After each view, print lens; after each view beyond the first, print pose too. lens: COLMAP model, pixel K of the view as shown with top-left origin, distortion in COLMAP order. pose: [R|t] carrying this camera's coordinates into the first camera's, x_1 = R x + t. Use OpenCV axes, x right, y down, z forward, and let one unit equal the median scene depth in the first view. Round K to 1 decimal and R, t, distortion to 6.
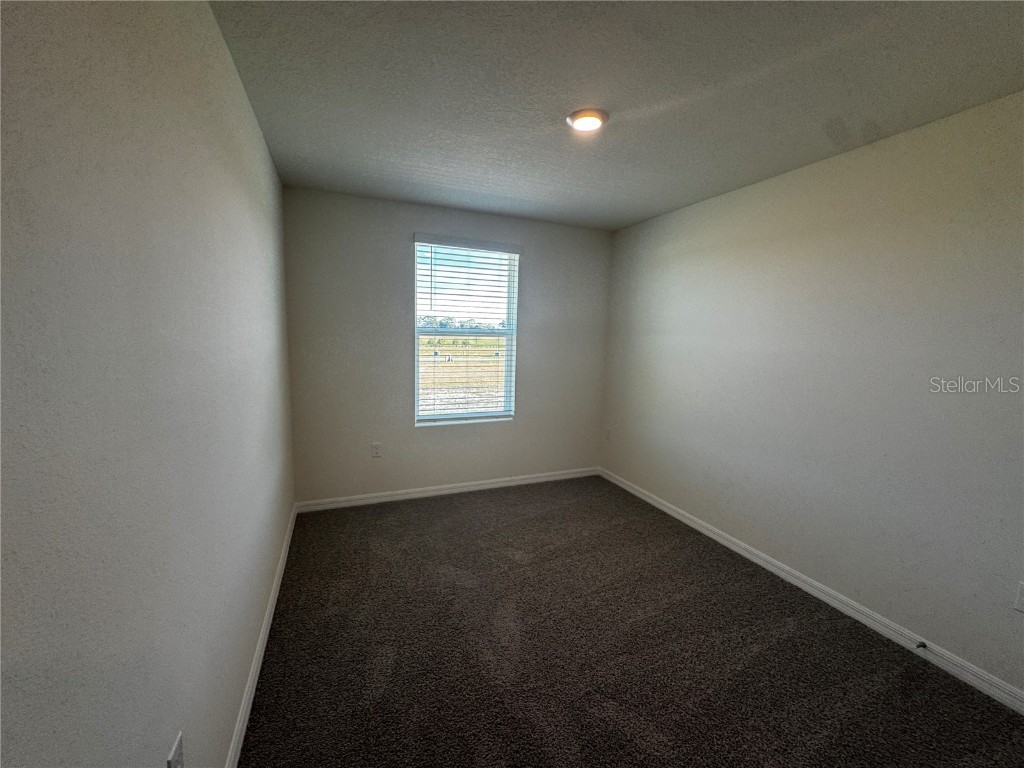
lens RADIAL K [[409.7, 0, 511.5], [0, 409.7, 381.2], [0, 0, 1]] dist [-0.001075, -0.000085]
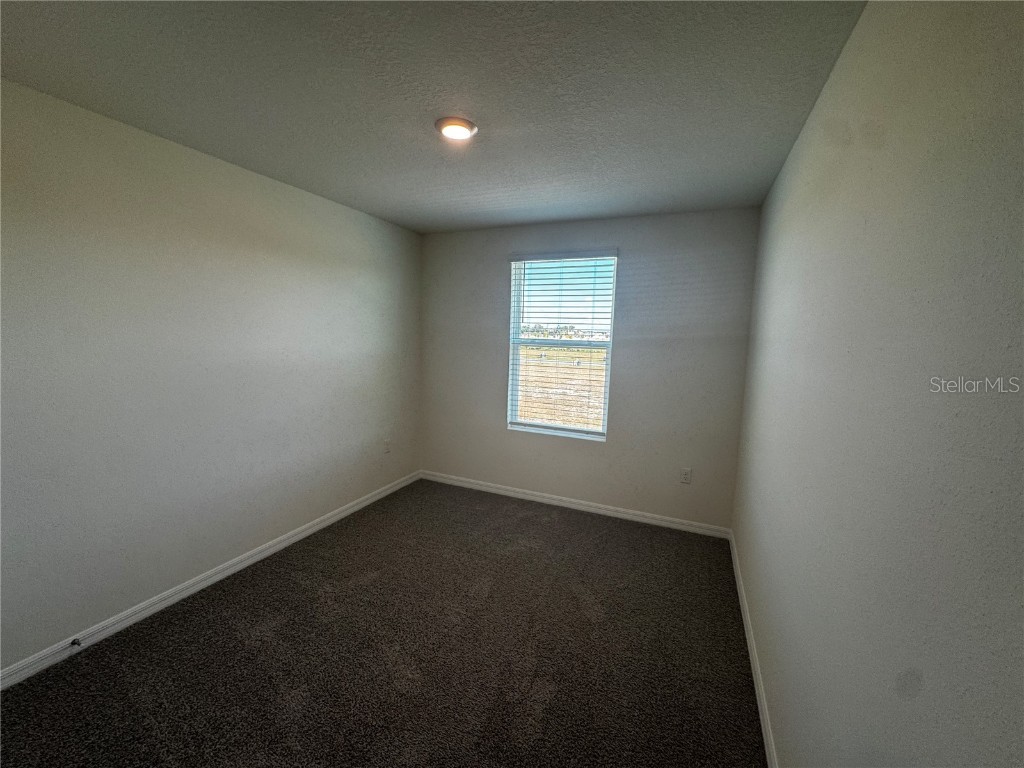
lens RADIAL K [[409.7, 0, 511.5], [0, 409.7, 381.2], [0, 0, 1]] dist [-0.001075, -0.000085]
pose [[0.672705, 0.068692, -0.736715, 0.555745], [-0.096826, 0.995292, 0.004388, -0.021230], [0.733548, 0.068381, 0.676189, 0.244518]]
